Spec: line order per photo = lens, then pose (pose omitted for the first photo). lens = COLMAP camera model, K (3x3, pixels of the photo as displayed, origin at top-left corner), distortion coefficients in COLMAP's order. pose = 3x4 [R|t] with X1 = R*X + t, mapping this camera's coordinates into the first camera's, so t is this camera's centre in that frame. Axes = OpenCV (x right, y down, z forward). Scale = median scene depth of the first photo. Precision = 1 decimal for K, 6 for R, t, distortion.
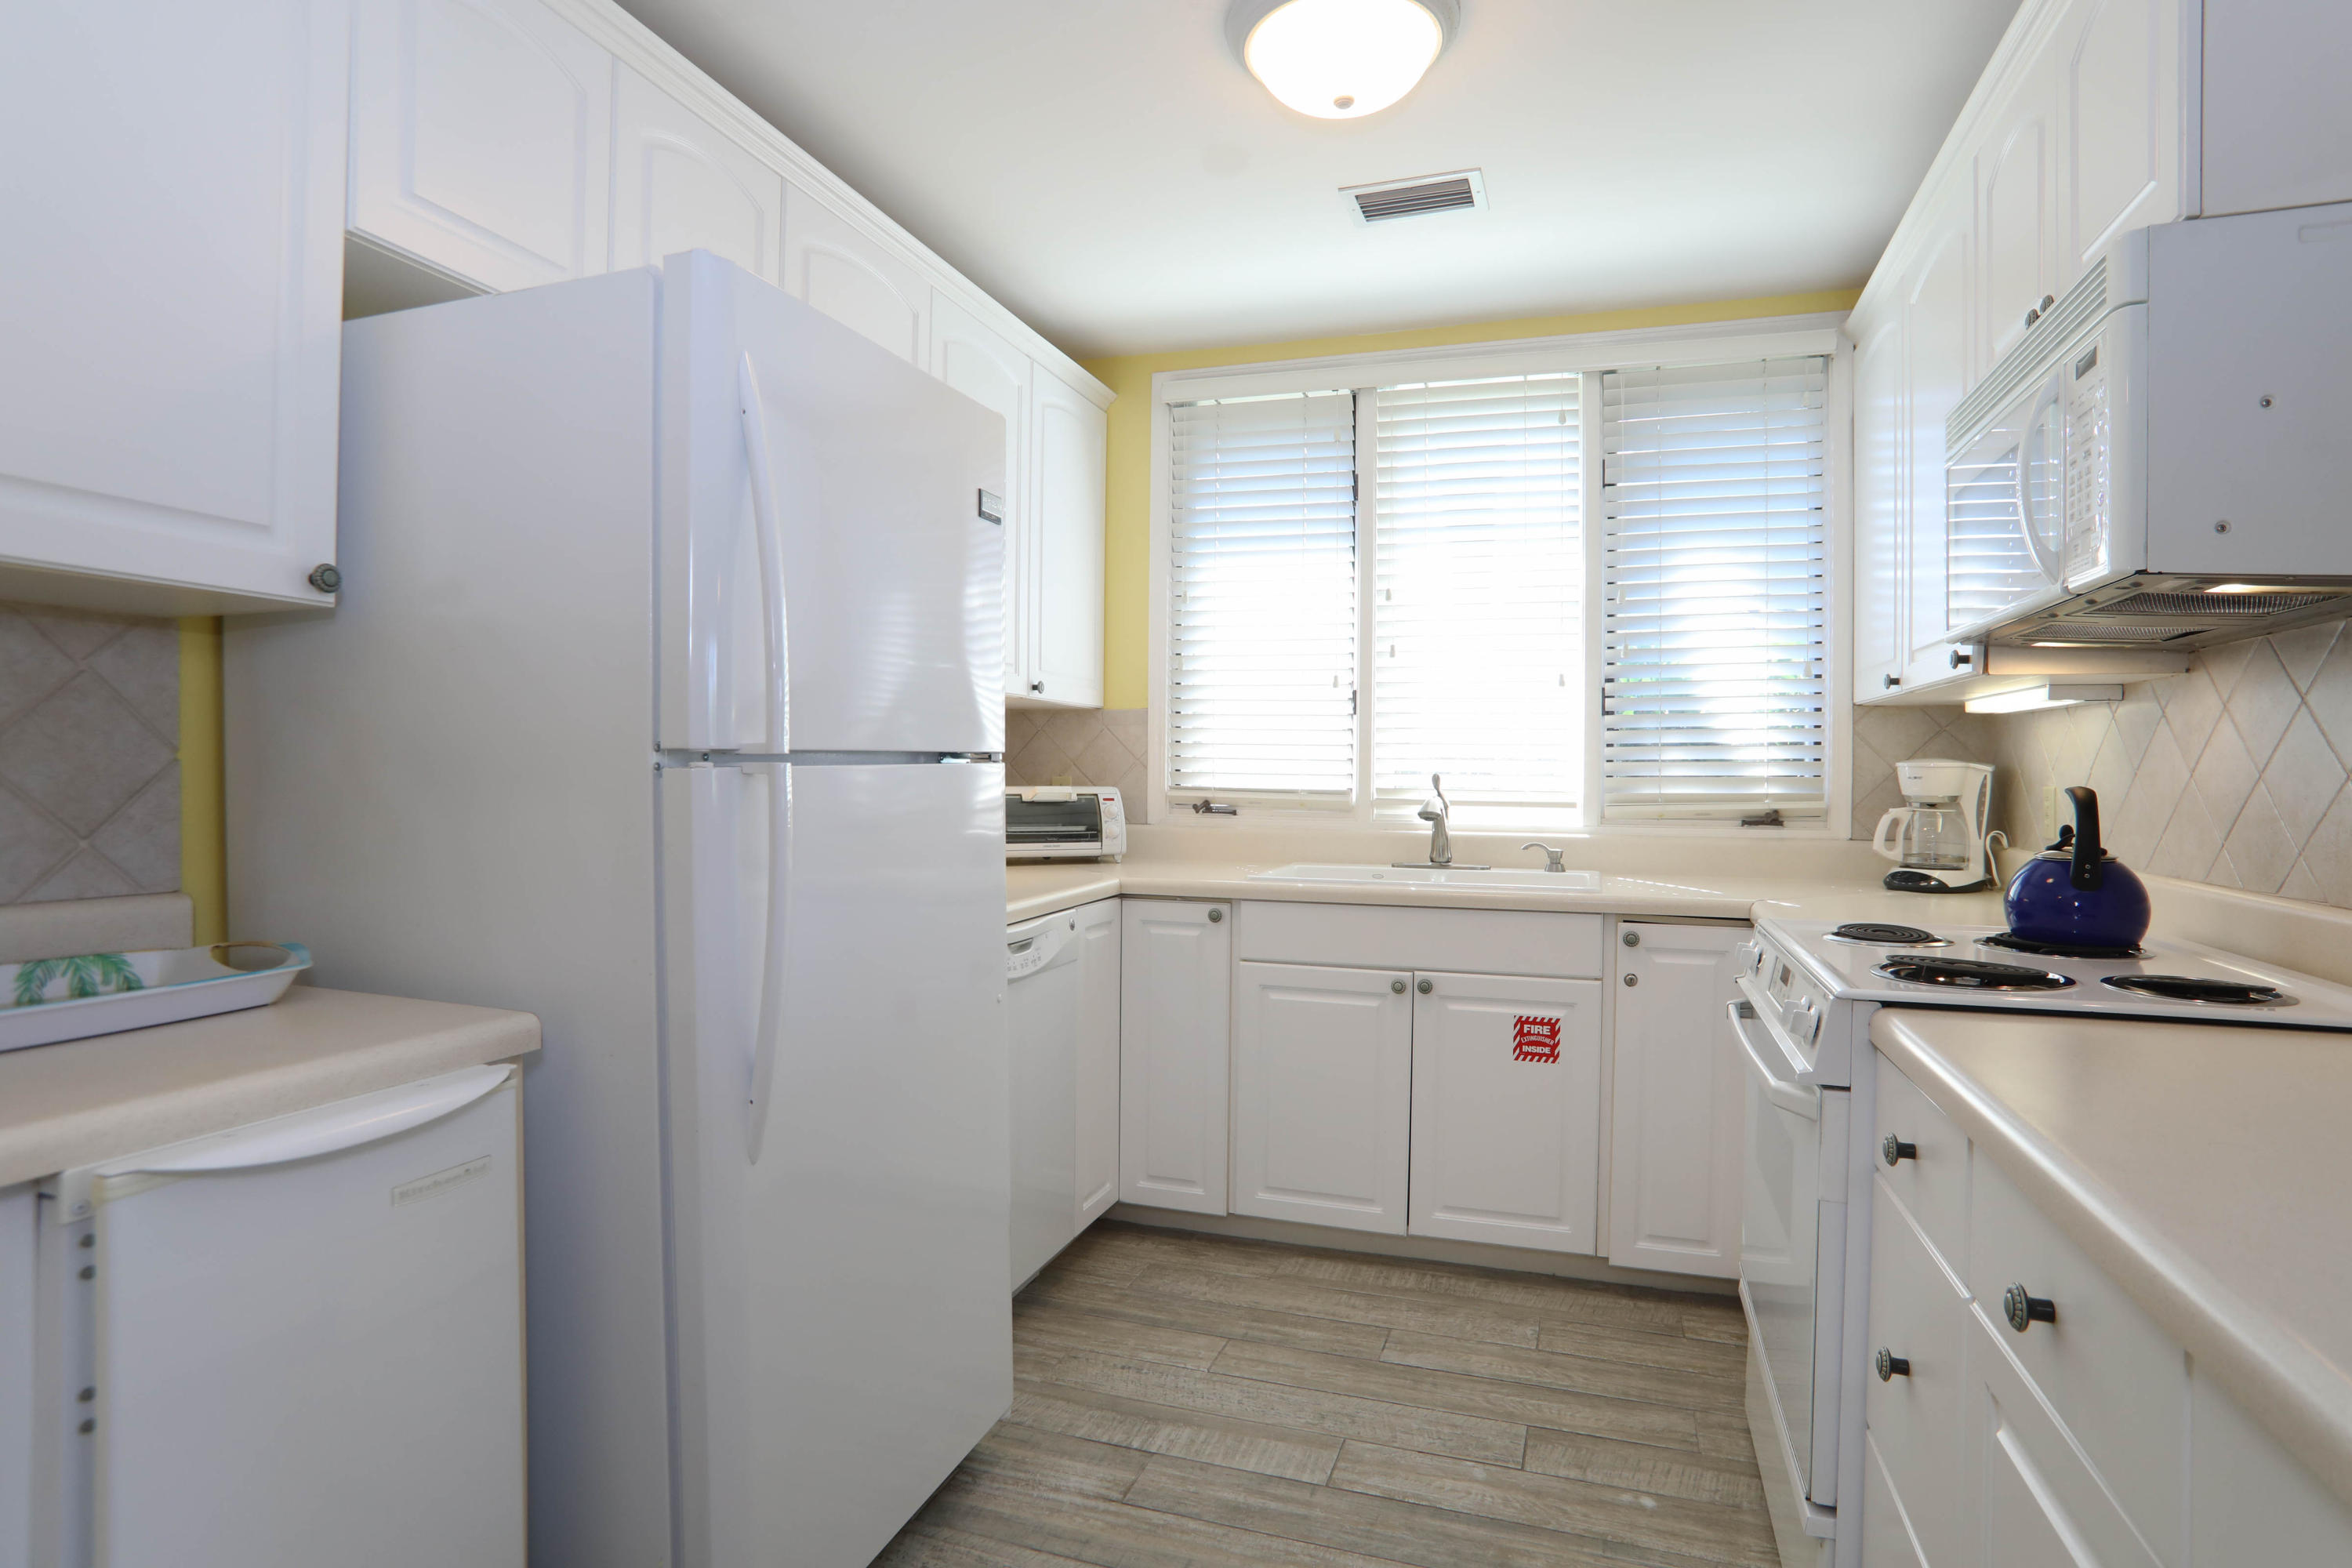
lens RADIAL K [[1204.5, 0, 1188.7], [0, 1204.5, 784.0], [0, 0, 1]] dist [-0.055548, 0.017850]
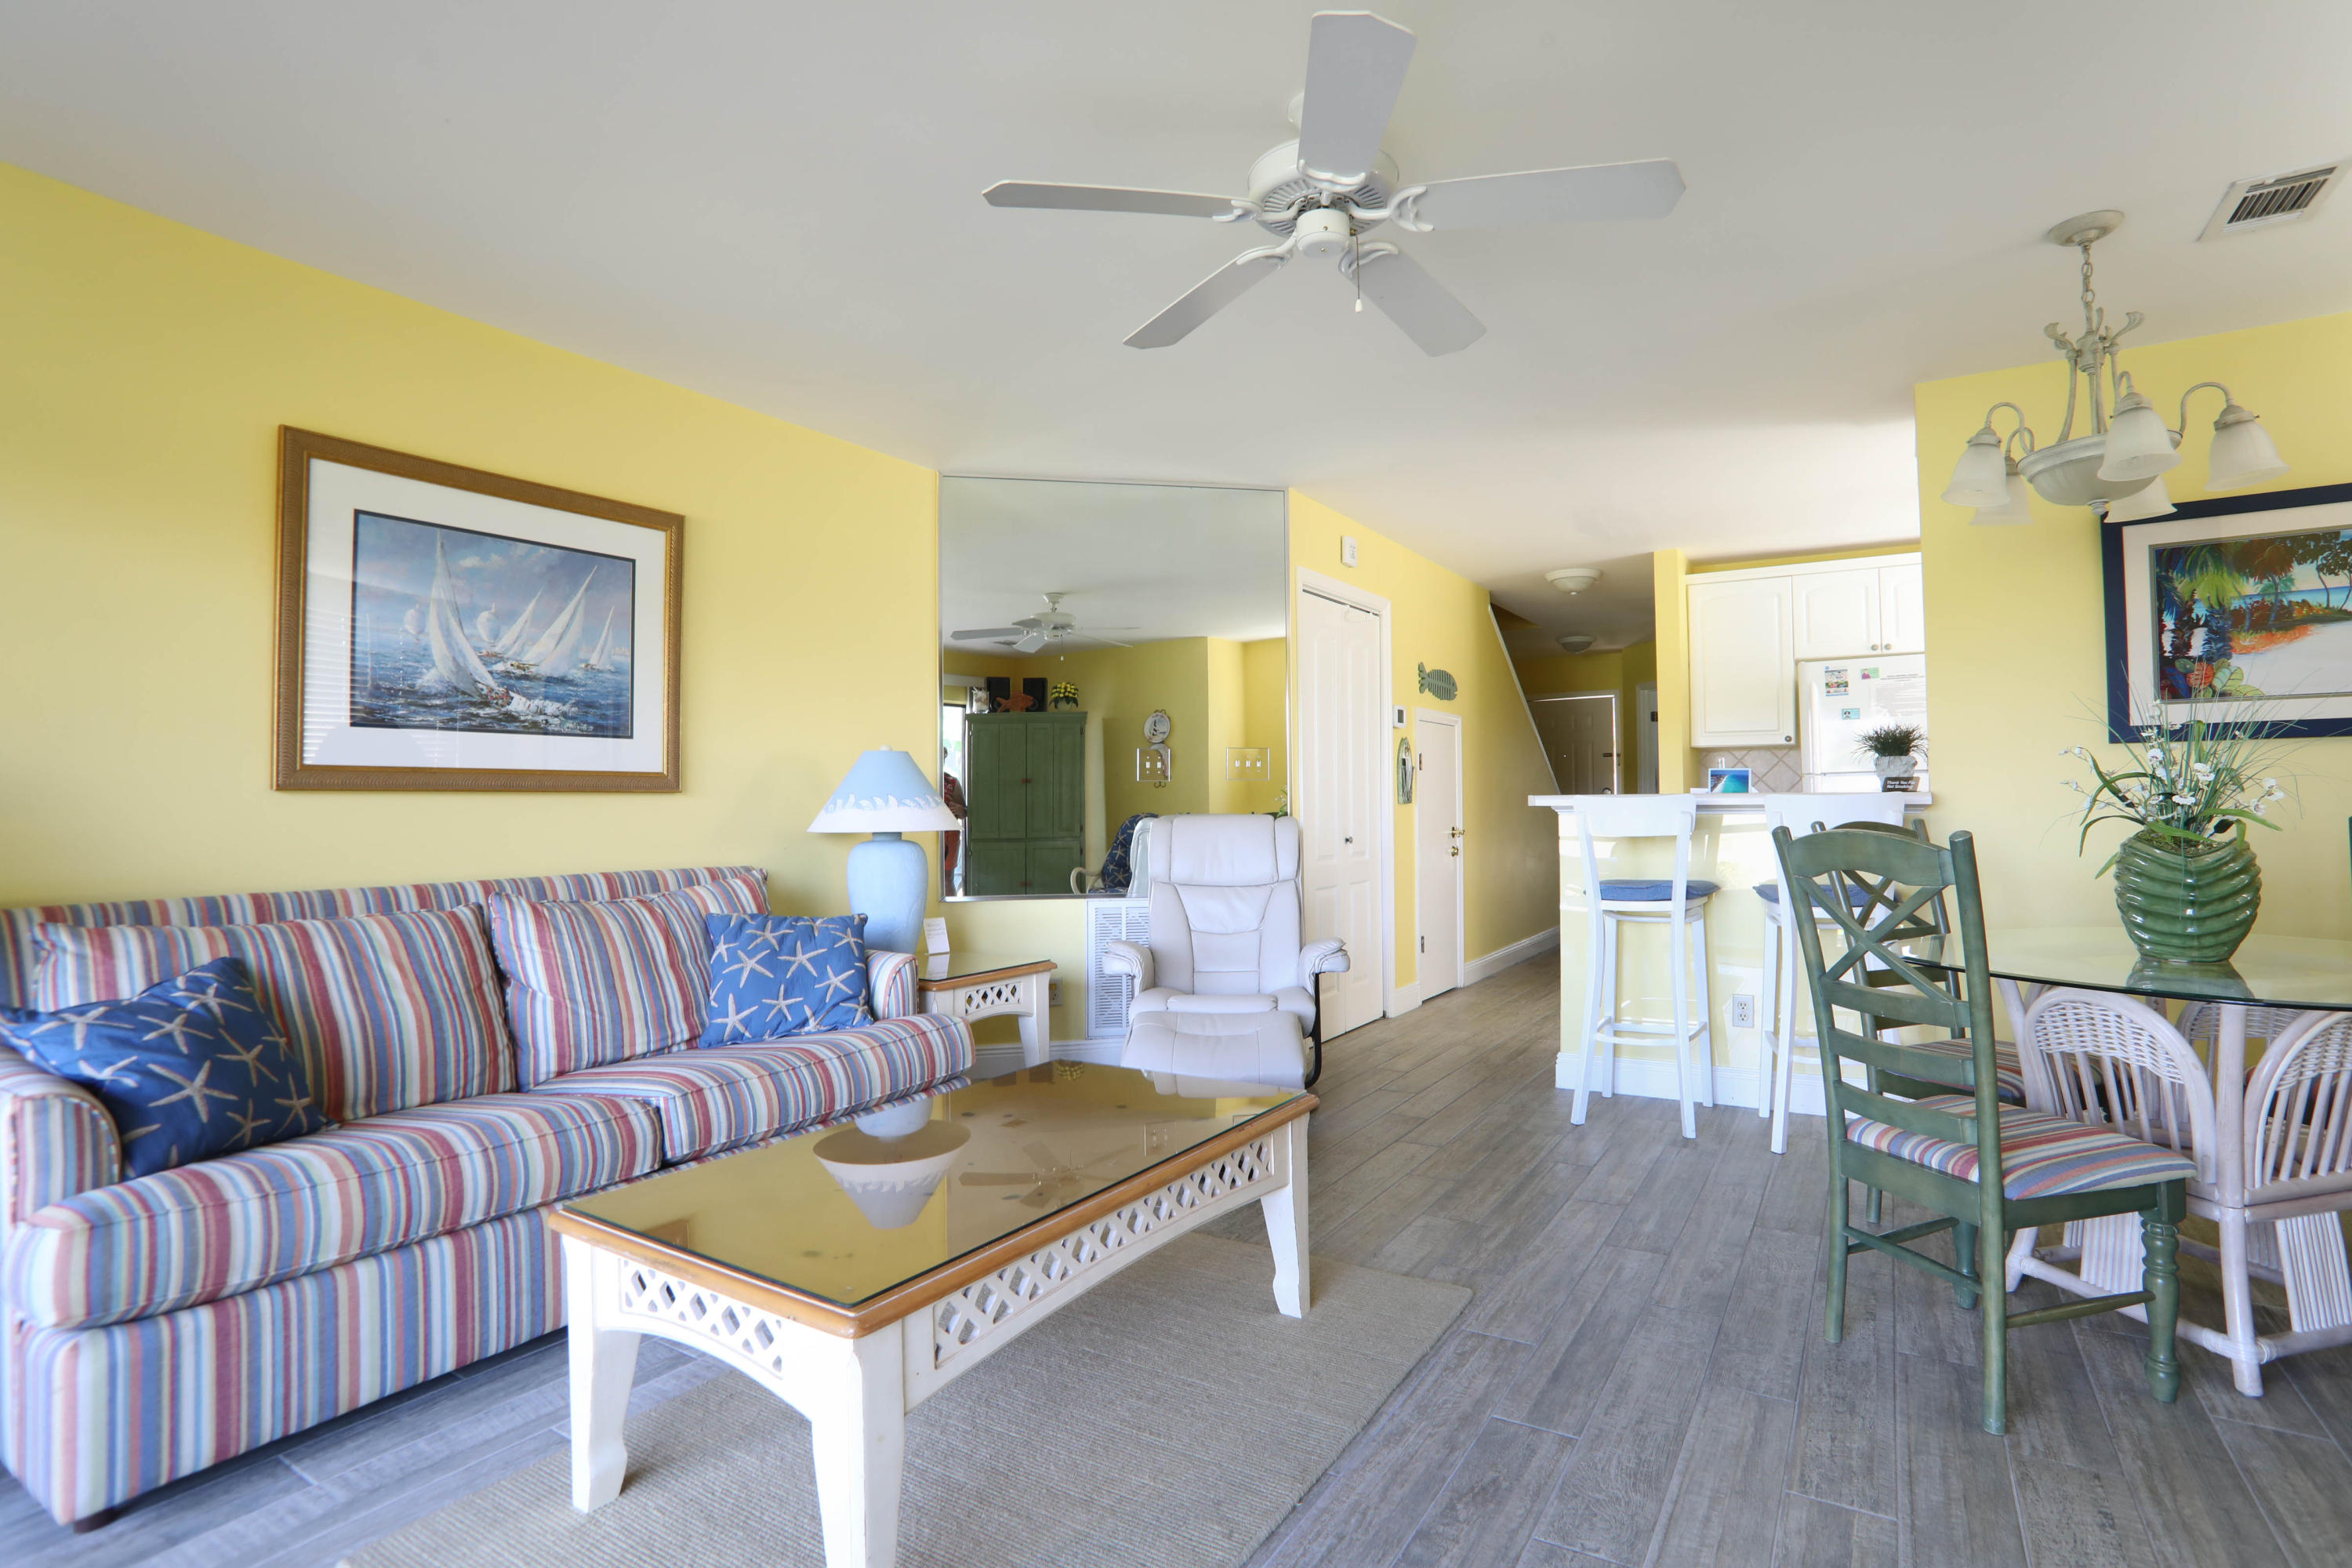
lens RADIAL K [[1179.3, 0, 1176.0], [0, 1179.3, 784.0], [0, 0, 1]] dist [-0.029304, 0.000391]
pose [[-0.236626, -0.023838, -0.971308, 1.813131], [0.001819, 0.999686, -0.024977, 0.047526], [0.971599, -0.007677, -0.236508, -0.104481]]
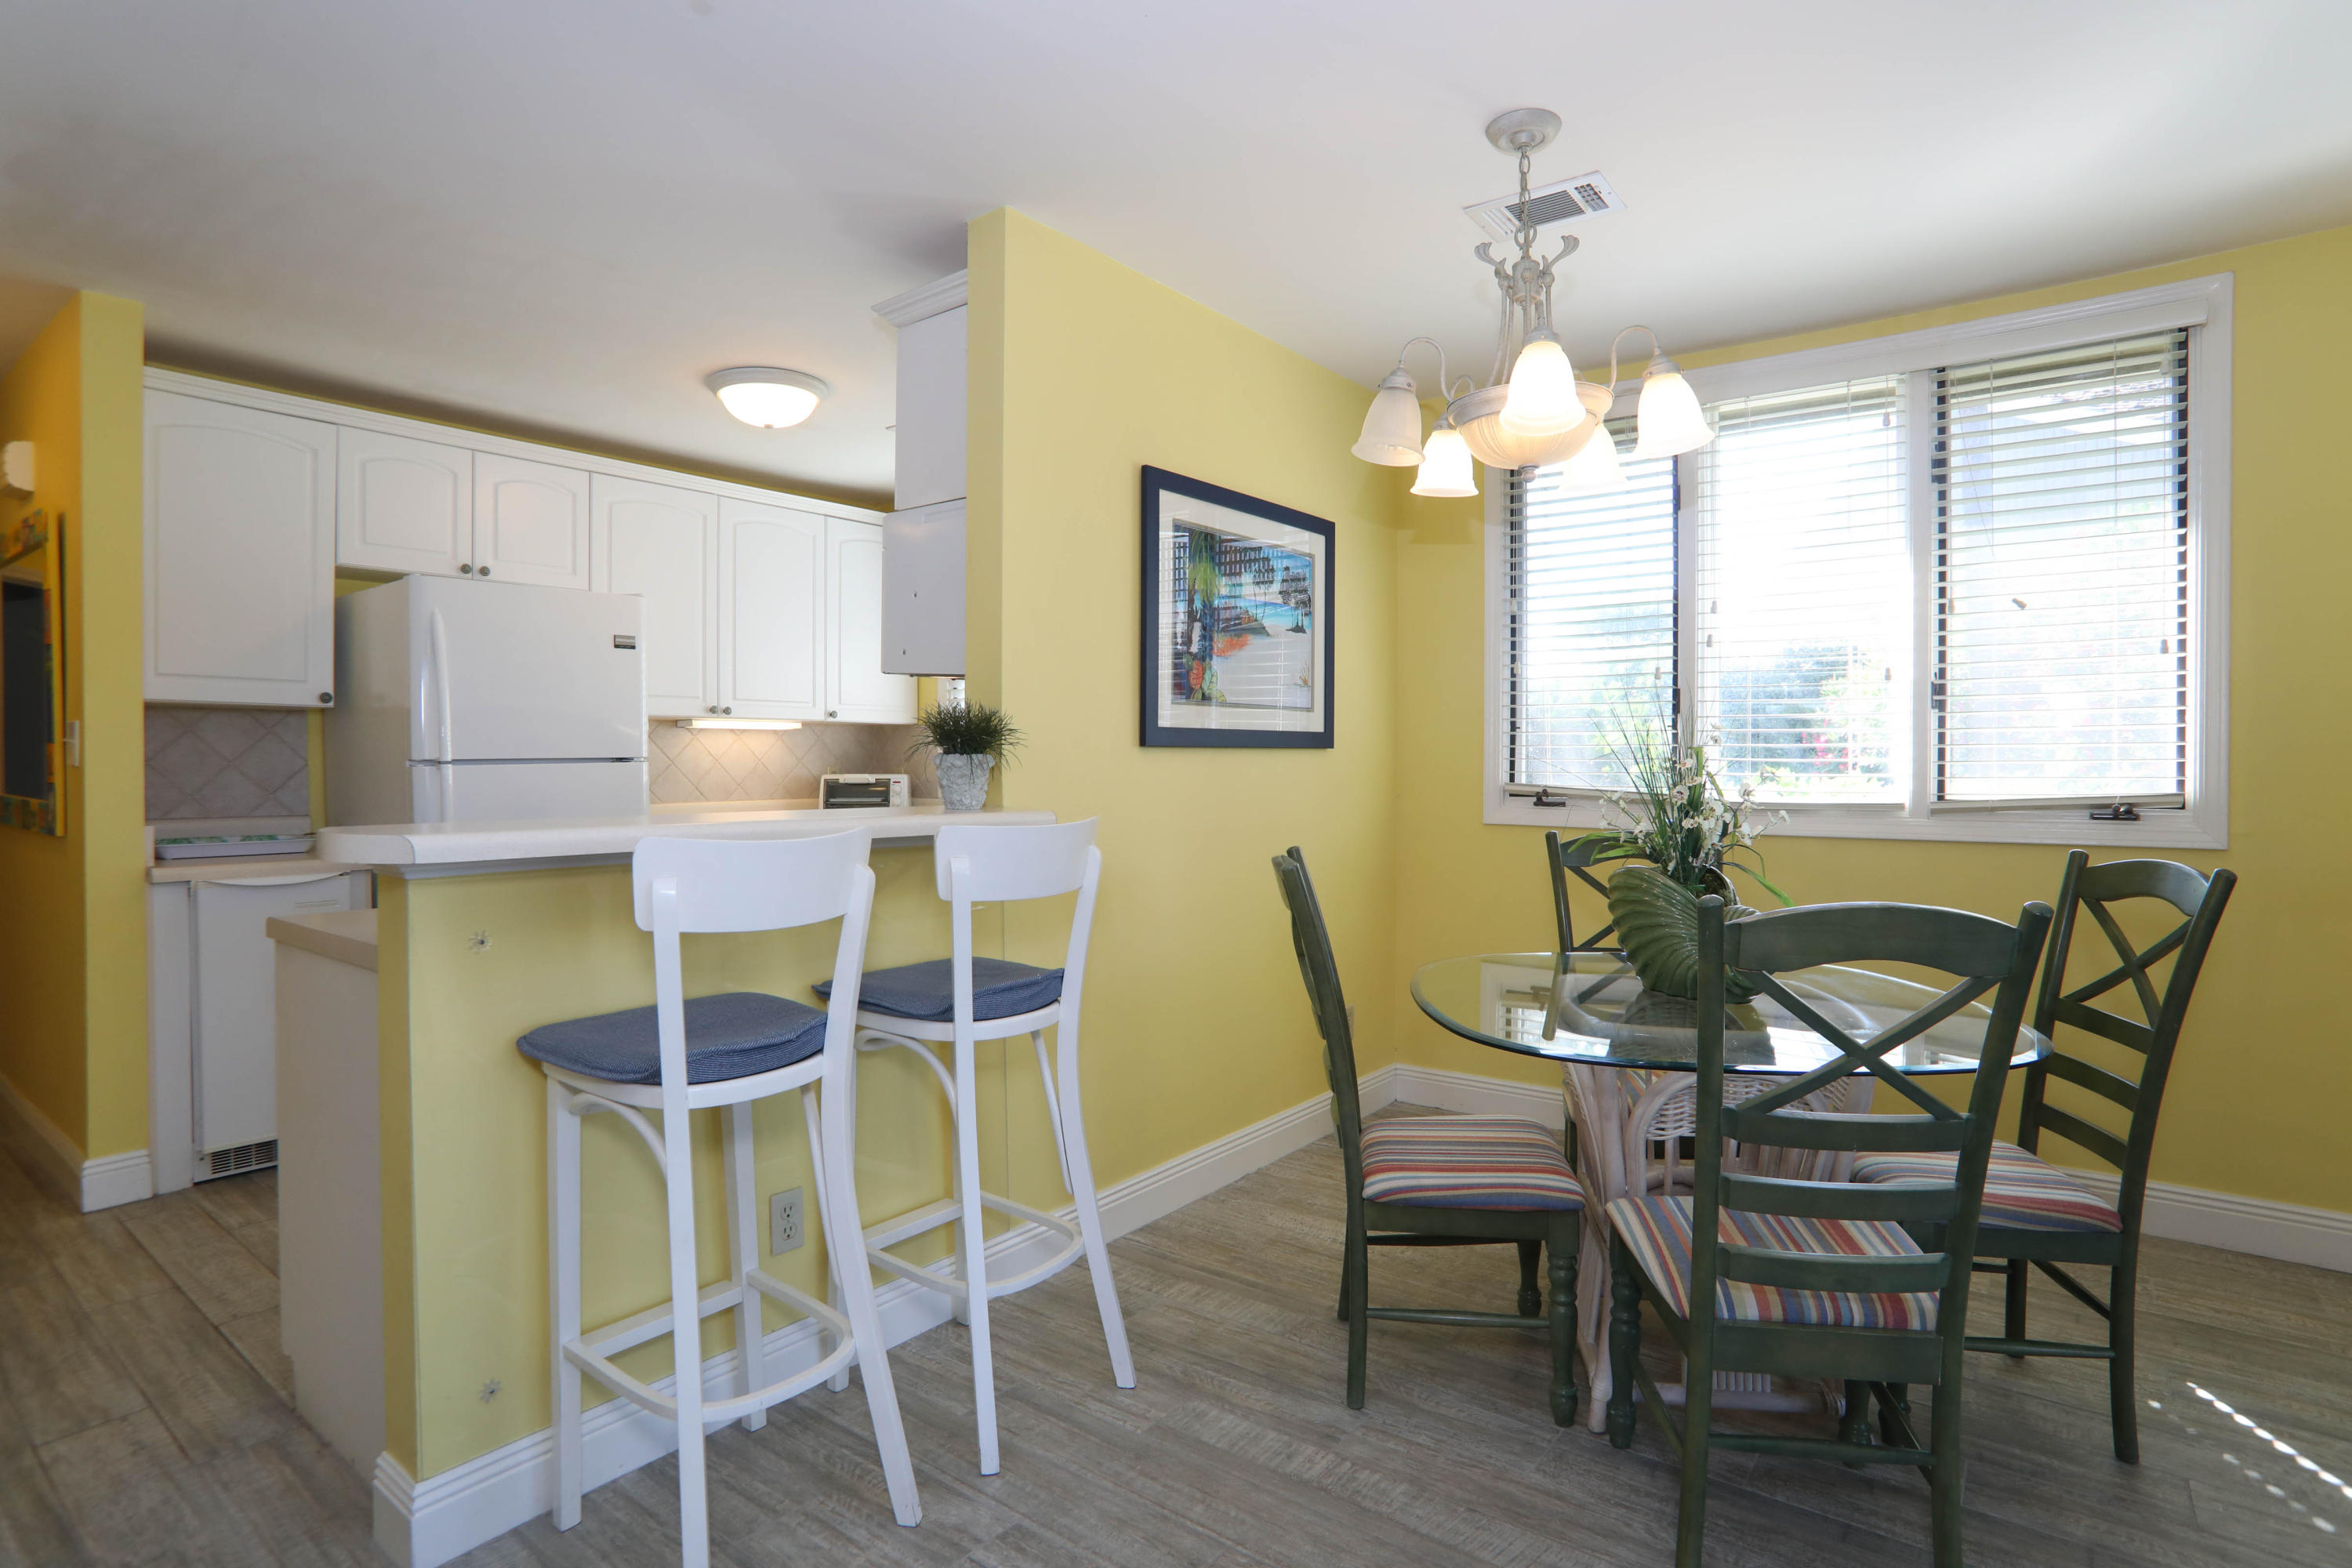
lens RADIAL K [[1179.3, 0, 1176.0], [0, 1179.3, 784.0], [0, 0, 1]] dist [-0.029304, 0.000391]
pose [[0.942661, -0.000900, -0.333751, 0.852102], [0.003810, 0.999960, 0.008067, 0.004601], [0.333731, -0.008876, 0.942627, -0.373042]]
